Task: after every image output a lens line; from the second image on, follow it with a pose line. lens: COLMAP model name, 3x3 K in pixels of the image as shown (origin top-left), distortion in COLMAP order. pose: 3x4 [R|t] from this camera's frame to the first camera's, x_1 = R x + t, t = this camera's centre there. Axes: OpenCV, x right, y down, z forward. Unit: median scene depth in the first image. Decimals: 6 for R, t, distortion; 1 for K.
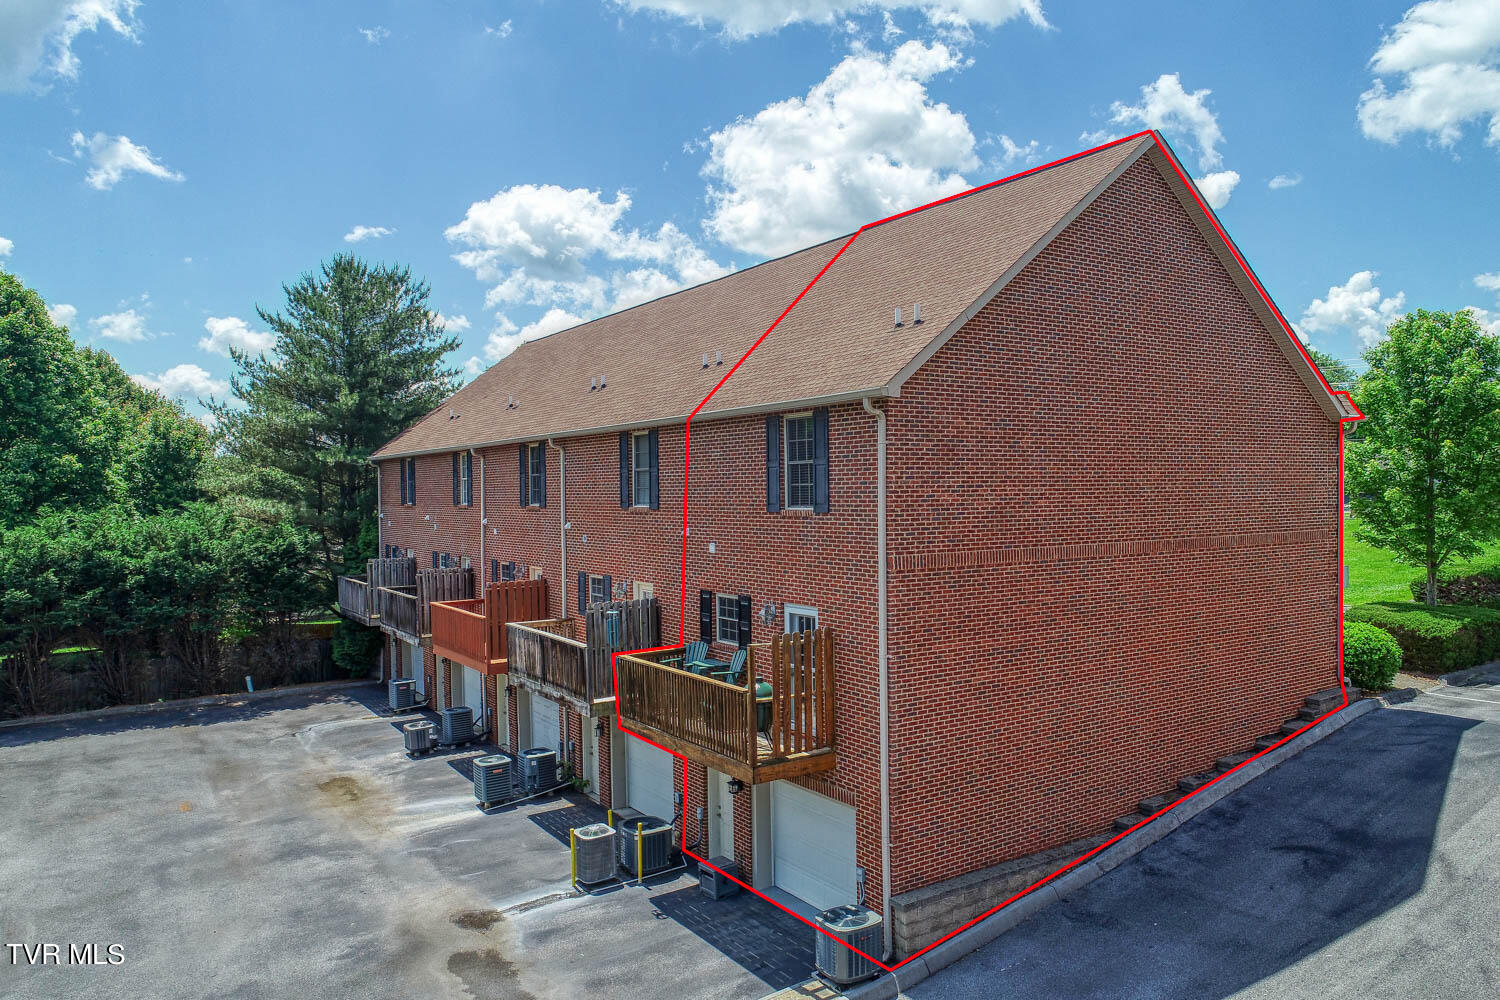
lens RADIAL K [[1028.4, 0, 742.8], [0, 1028.4, 488.6], [0, 0, 1]] dist [0.004489, -0.001667]
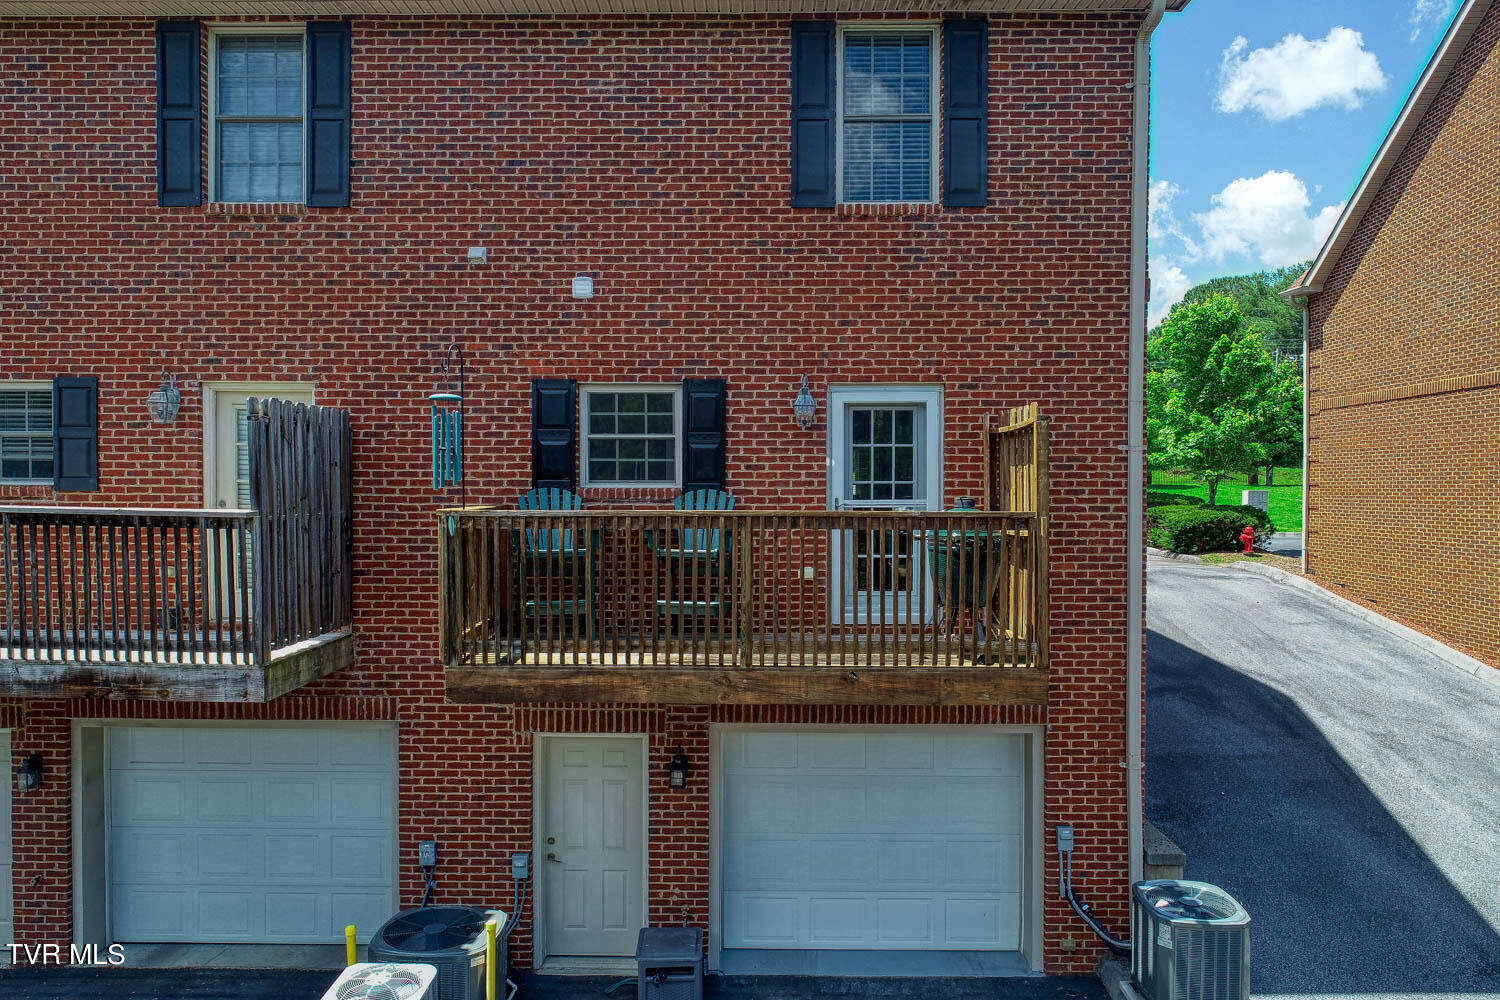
lens RADIAL K [[1028.4, 0, 742.8], [0, 1028.4, 488.6], [0, 0, 1]] dist [0.004489, -0.001667]
pose [[0.571206, 0.012251, 0.820715, -0.373397], [-0.013286, 0.999896, -0.005679, 0.151687], [-0.820699, -0.007660, 0.571309, 0.670929]]
